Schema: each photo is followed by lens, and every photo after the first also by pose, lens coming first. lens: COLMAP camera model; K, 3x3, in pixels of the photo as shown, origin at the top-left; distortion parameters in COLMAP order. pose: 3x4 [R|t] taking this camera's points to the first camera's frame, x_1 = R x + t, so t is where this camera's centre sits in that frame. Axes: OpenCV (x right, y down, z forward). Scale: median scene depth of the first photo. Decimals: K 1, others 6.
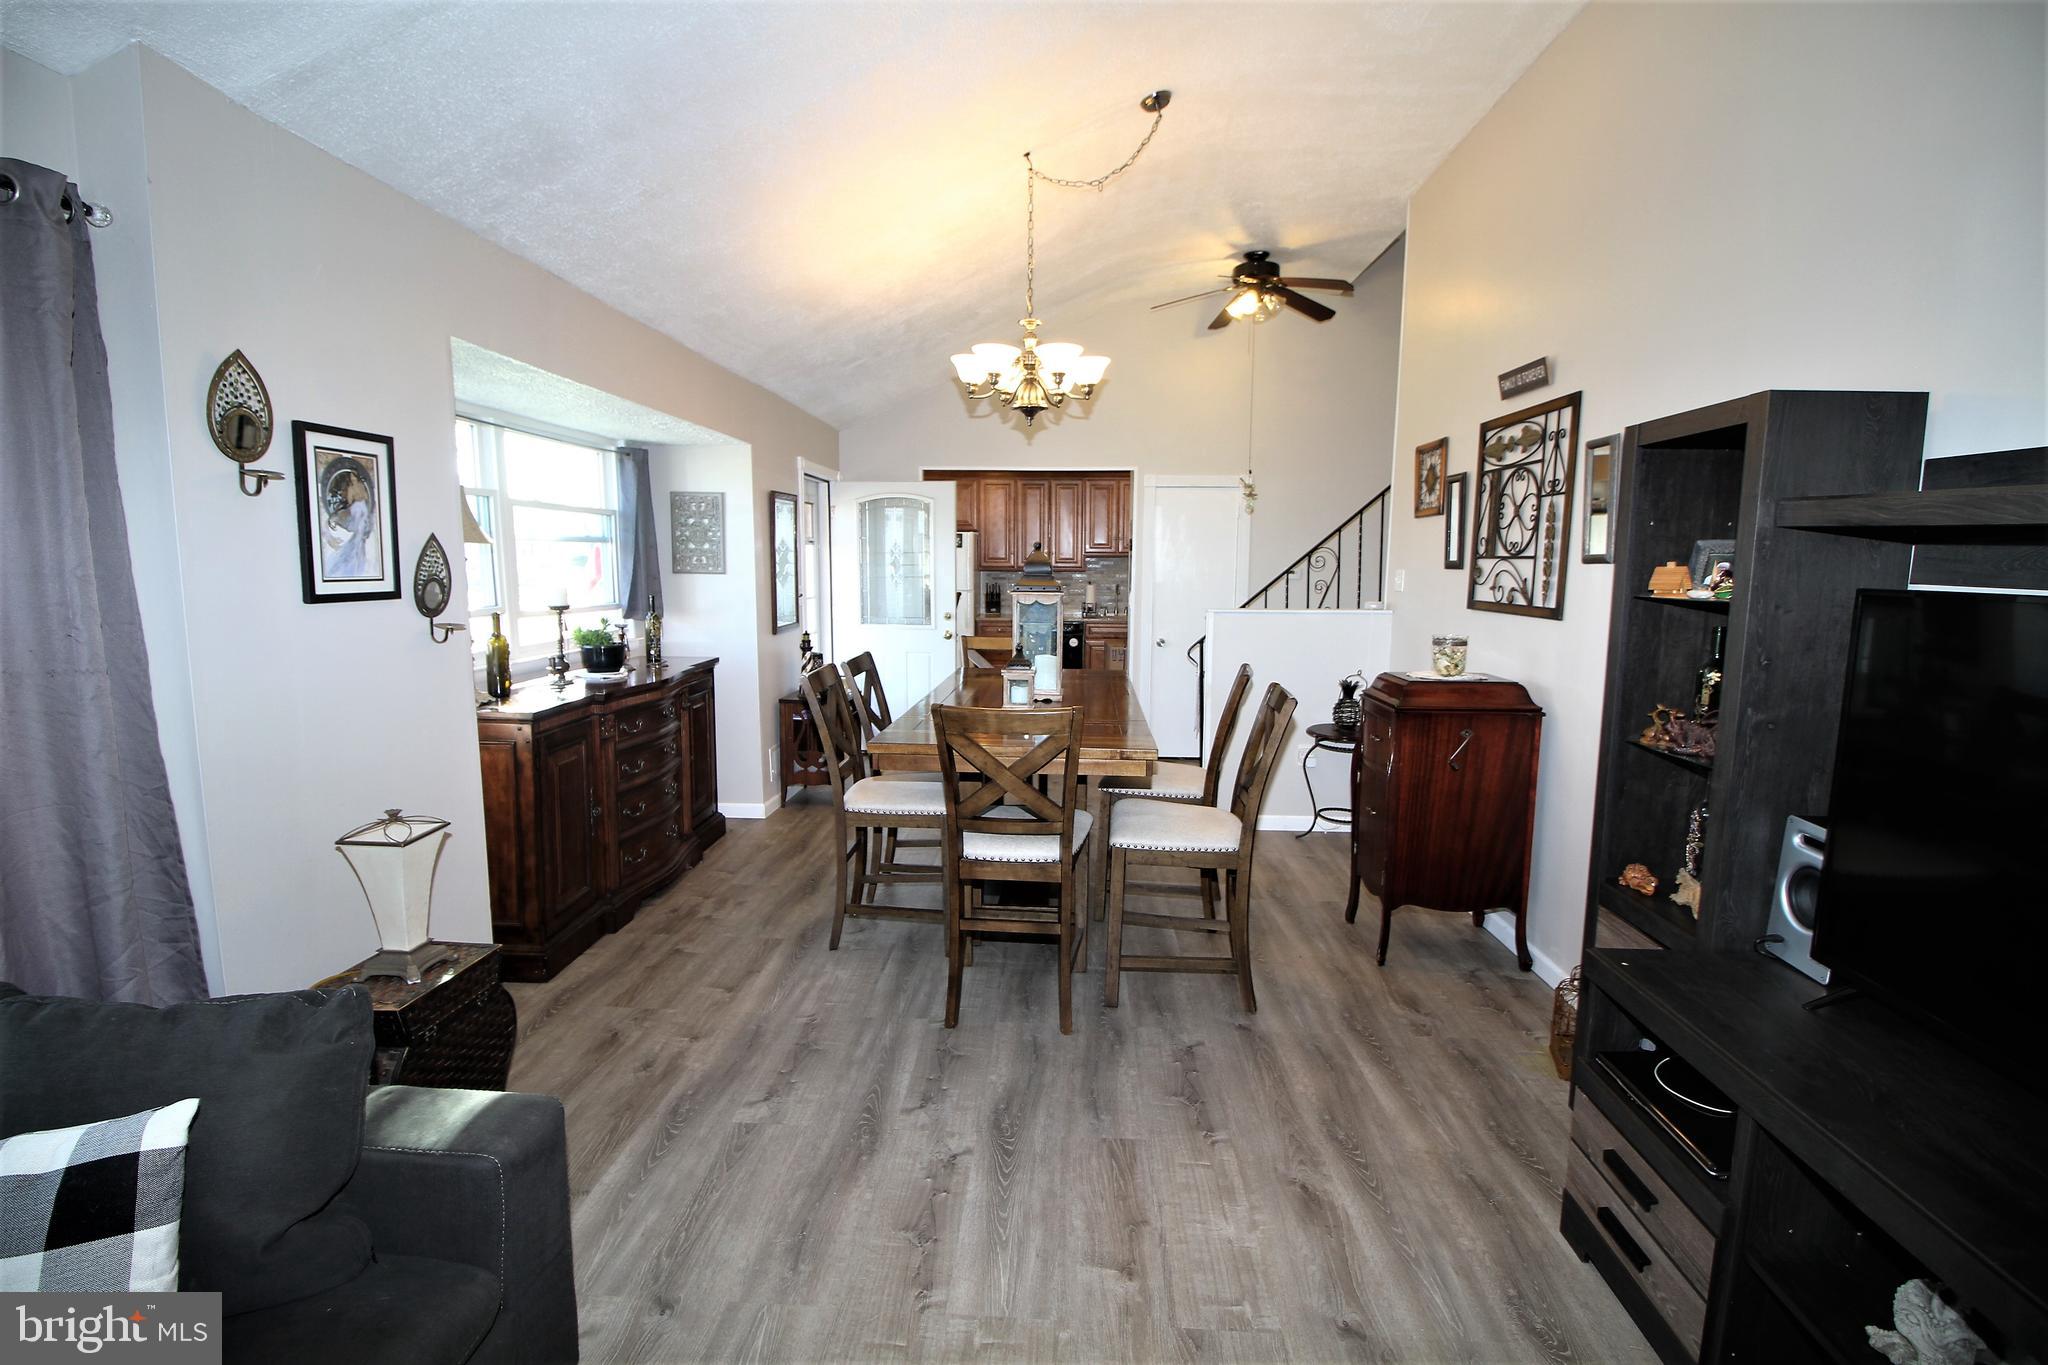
lens RADIAL K [[941.8, 0, 1024.3], [0, 941.8, 679.1], [0, 0, 1]] dist [-0.002393, -0.012092]
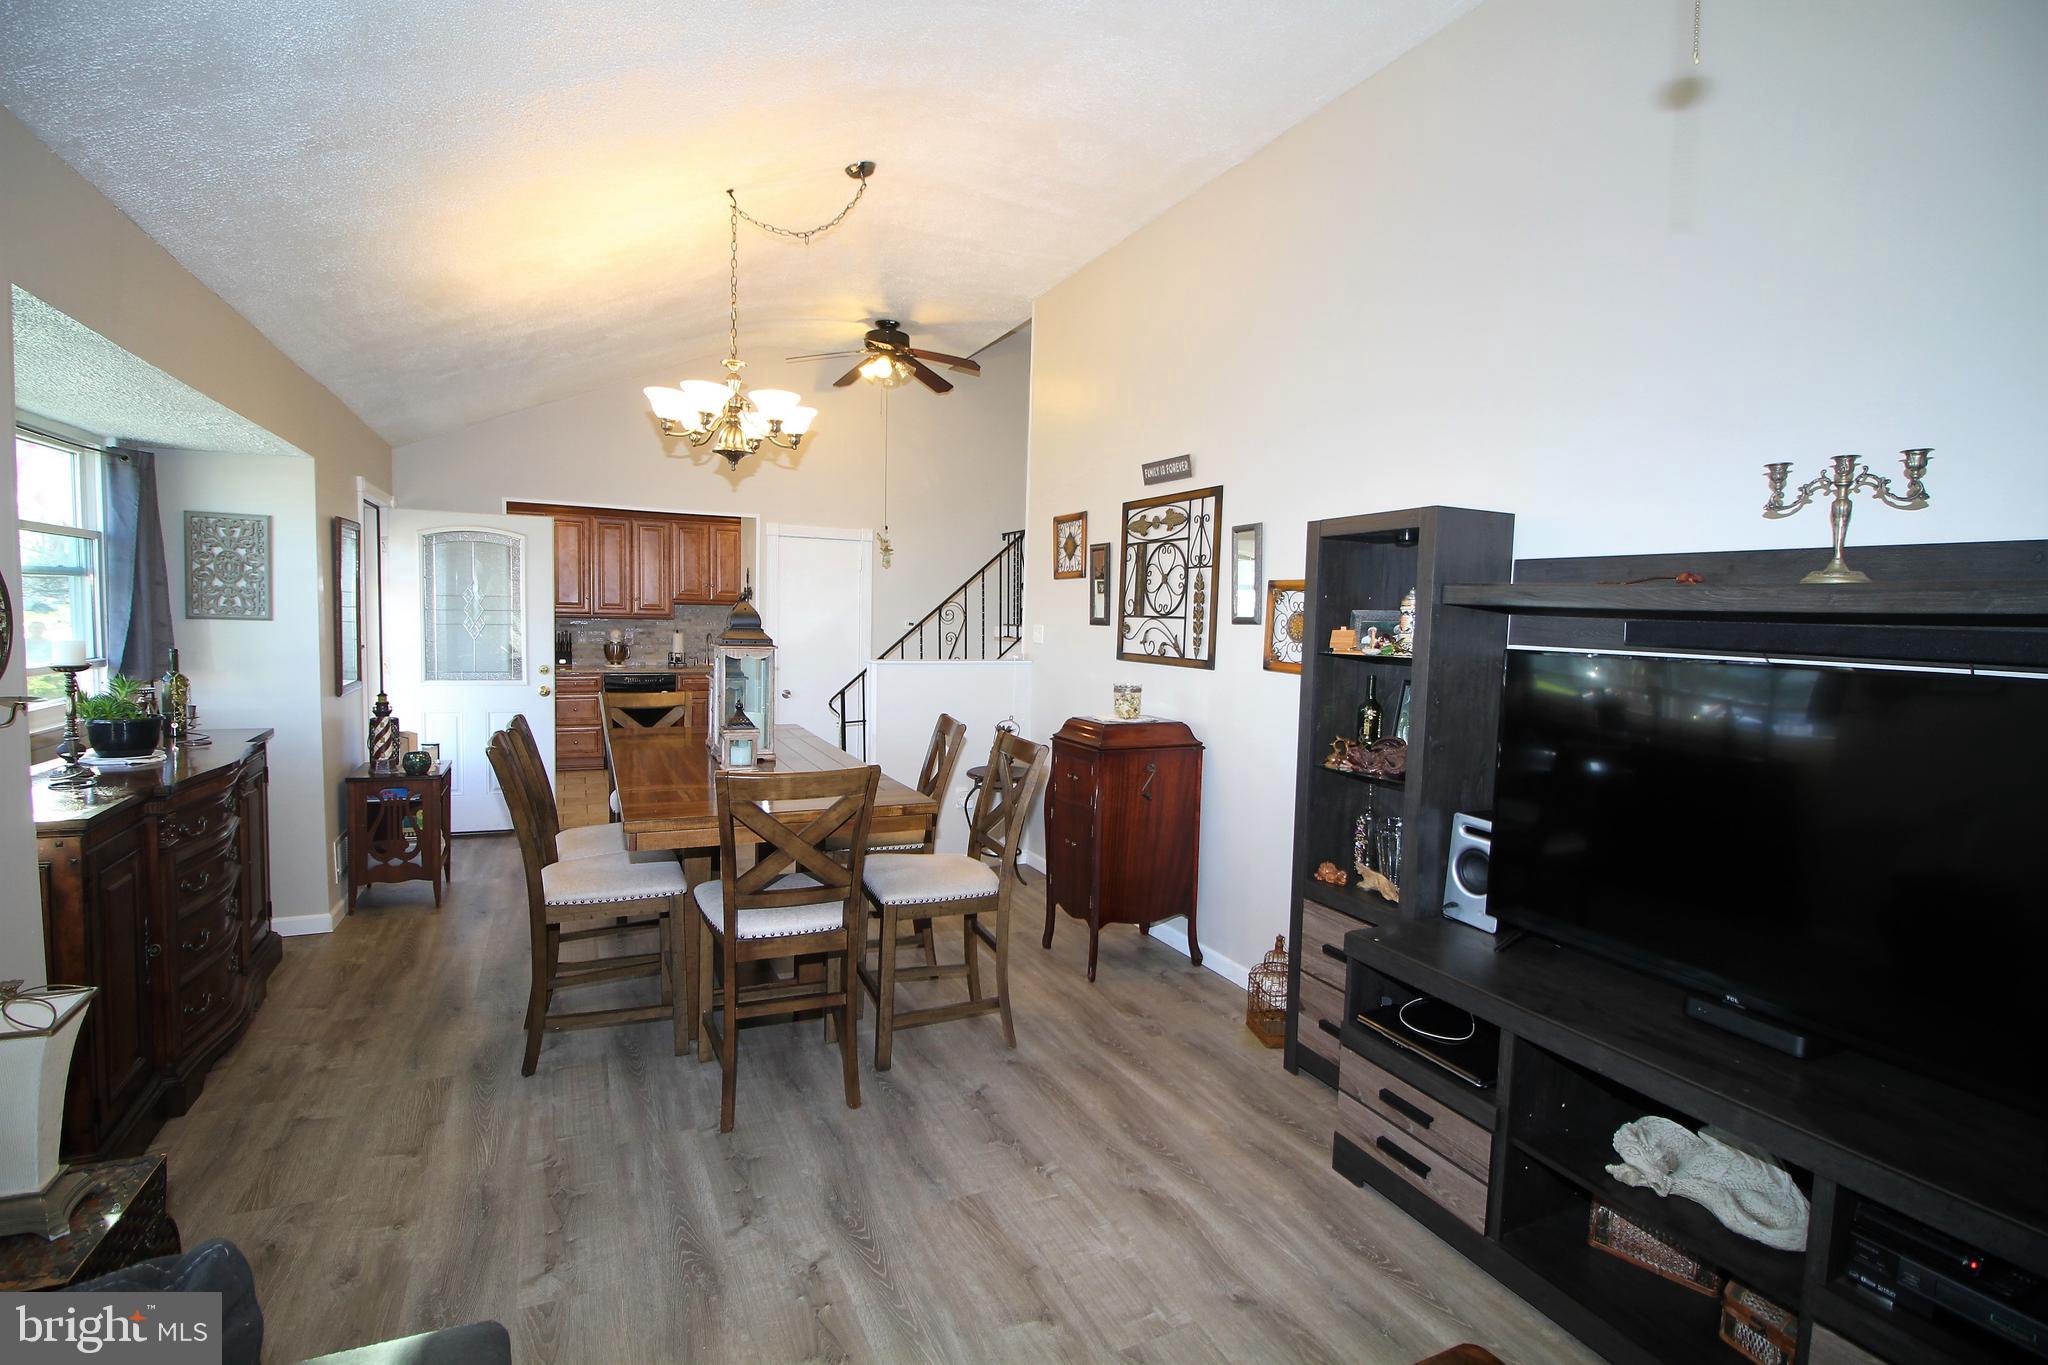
lens RADIAL K [[941.8, 0, 1026.7], [0, 941.8, 676.9], [0, 0, 1]] dist [-0.002393, -0.012092]
pose [[0.875709, -0.016095, 0.482571, -0.224335], [0.040785, 0.998338, -0.040714, -0.013047], [-0.481113, 0.055335, 0.874910, 0.047124]]
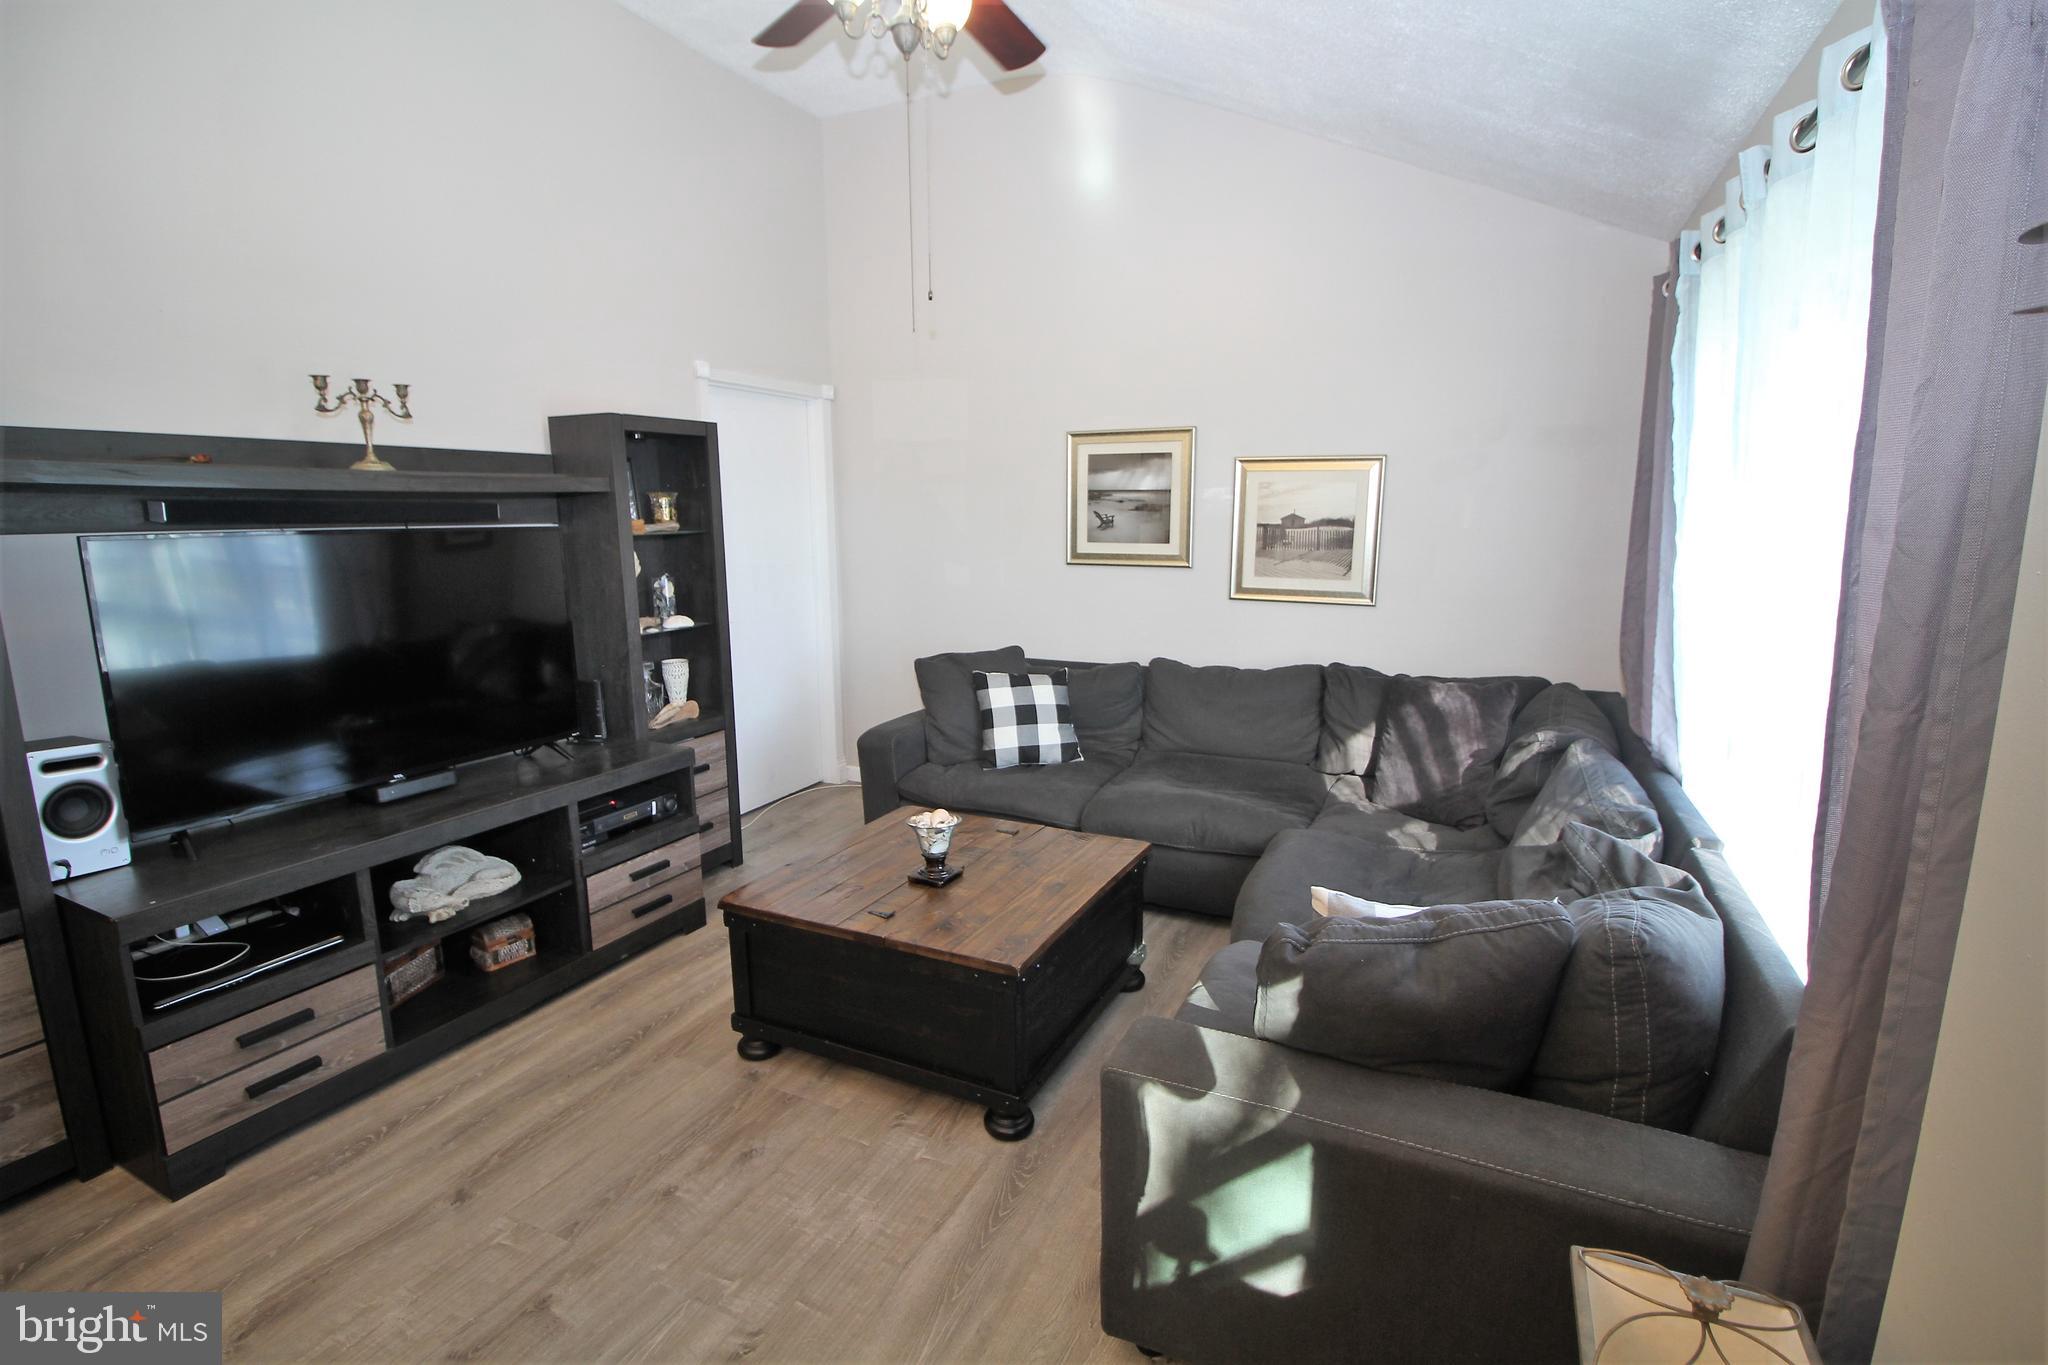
lens RADIAL K [[941.8, 0, 1026.1], [0, 941.8, 679.1], [0, 0, 1]] dist [-0.002393, -0.012092]
pose [[-0.923661, -0.067253, 0.377262, -0.357685], [0.049352, 0.955405, 0.291146, -0.105828], [-0.380019, 0.287539, -0.879151, 0.832740]]
